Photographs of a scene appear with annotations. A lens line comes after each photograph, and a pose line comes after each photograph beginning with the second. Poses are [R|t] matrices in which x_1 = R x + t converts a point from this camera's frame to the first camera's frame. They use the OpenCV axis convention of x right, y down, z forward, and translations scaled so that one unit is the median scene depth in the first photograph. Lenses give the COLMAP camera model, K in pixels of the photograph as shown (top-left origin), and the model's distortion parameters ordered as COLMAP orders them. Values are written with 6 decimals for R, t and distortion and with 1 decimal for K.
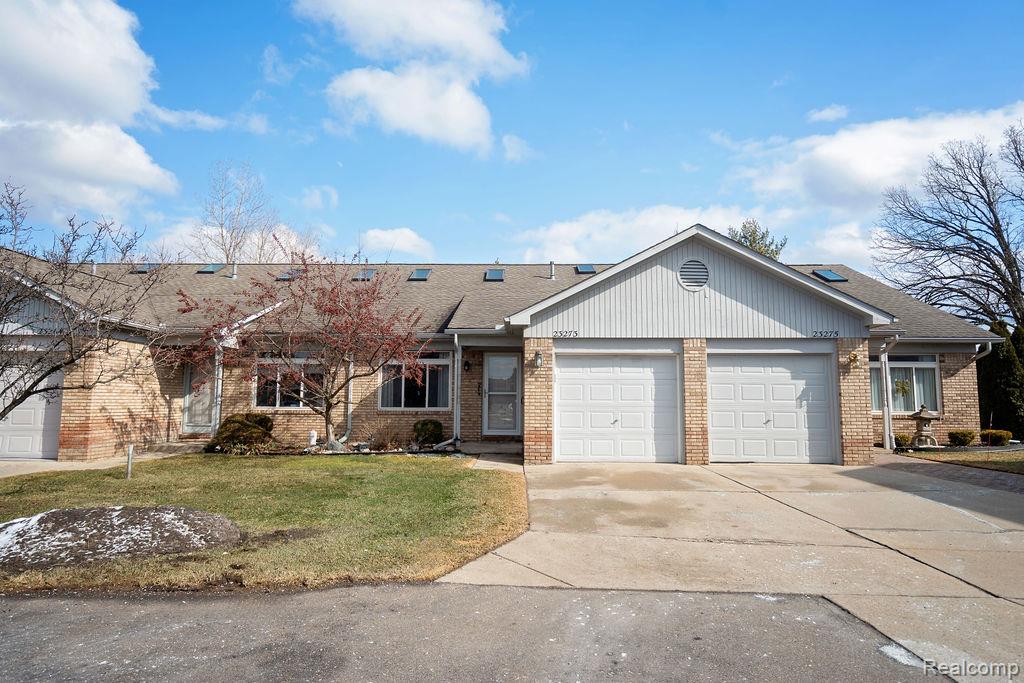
lens RADIAL K [[586.9, 0, 509.2], [0, 586.9, 340.5], [0, 0, 1]] dist [0.001637, 0.000864]
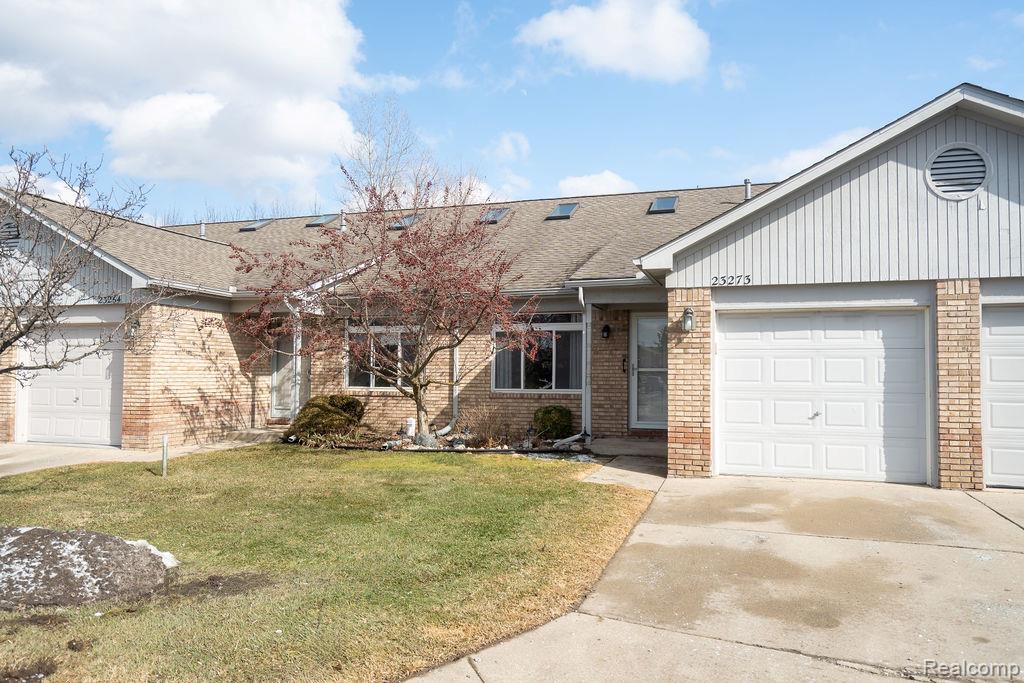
lens RADIAL K [[718.7, 0, 512.0], [0, 718.7, 341.5], [0, 0, 1]] dist [0.003606, 0.003211]
pose [[0.954016, -0.012315, -0.299503, 0.100001], [0.029137, 0.998234, 0.051766, 0.007782], [0.298336, -0.058112, 0.952690, 0.160846]]
